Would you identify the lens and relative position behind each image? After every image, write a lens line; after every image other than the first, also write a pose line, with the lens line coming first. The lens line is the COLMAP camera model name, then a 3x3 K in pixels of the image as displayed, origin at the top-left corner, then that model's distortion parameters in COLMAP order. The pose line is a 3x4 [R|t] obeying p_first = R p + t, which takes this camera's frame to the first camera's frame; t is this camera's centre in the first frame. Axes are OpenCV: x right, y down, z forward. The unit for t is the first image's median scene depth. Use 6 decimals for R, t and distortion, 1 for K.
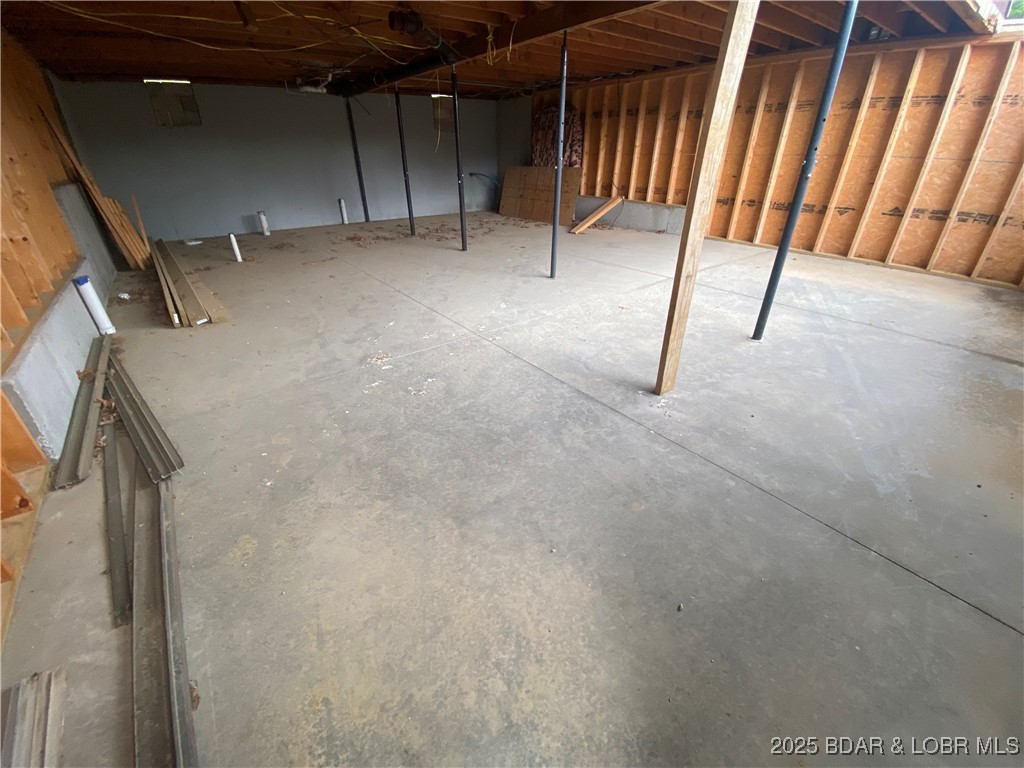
lens RADIAL K [[413.3, 0, 509.1], [0, 413.3, 383.5], [0, 0, 1]] dist [0.018089, -0.019735]
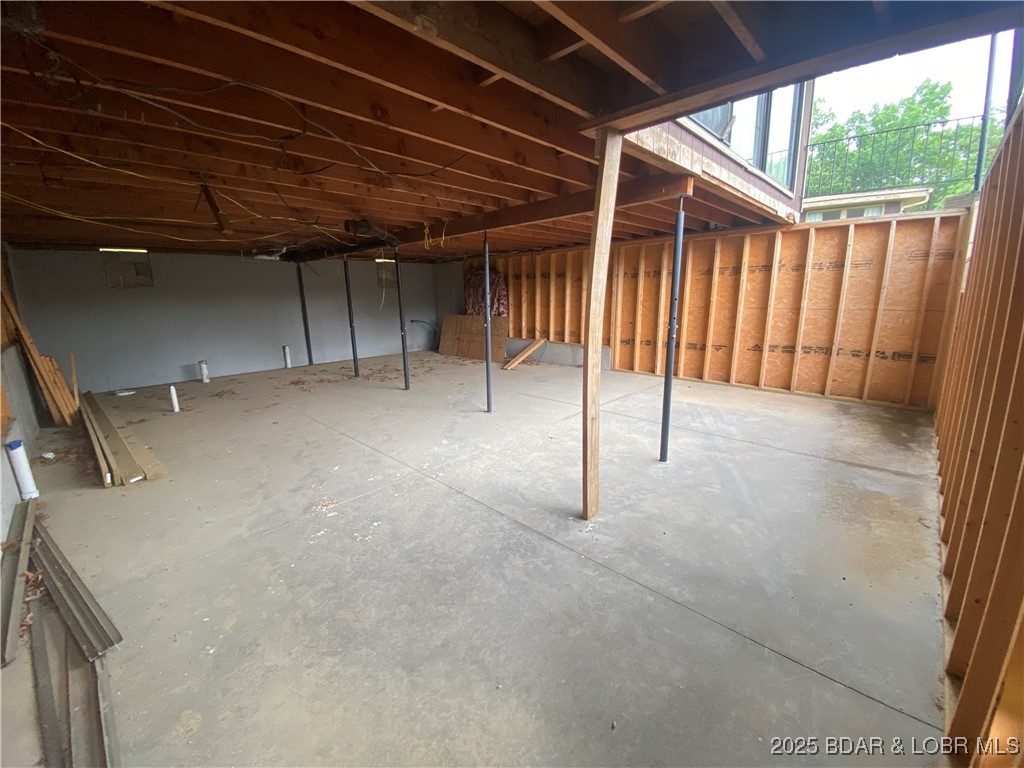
lens RADIAL K [[413.3, 0, 509.1], [0, 413.3, 383.5], [0, 0, 1]] dist [0.018089, -0.019735]
pose [[0.988820, -0.039793, 0.143709, 0.004101], [0.079747, 0.955458, -0.284148, -0.019307], [-0.126001, 0.292431, 0.947949, -0.121980]]
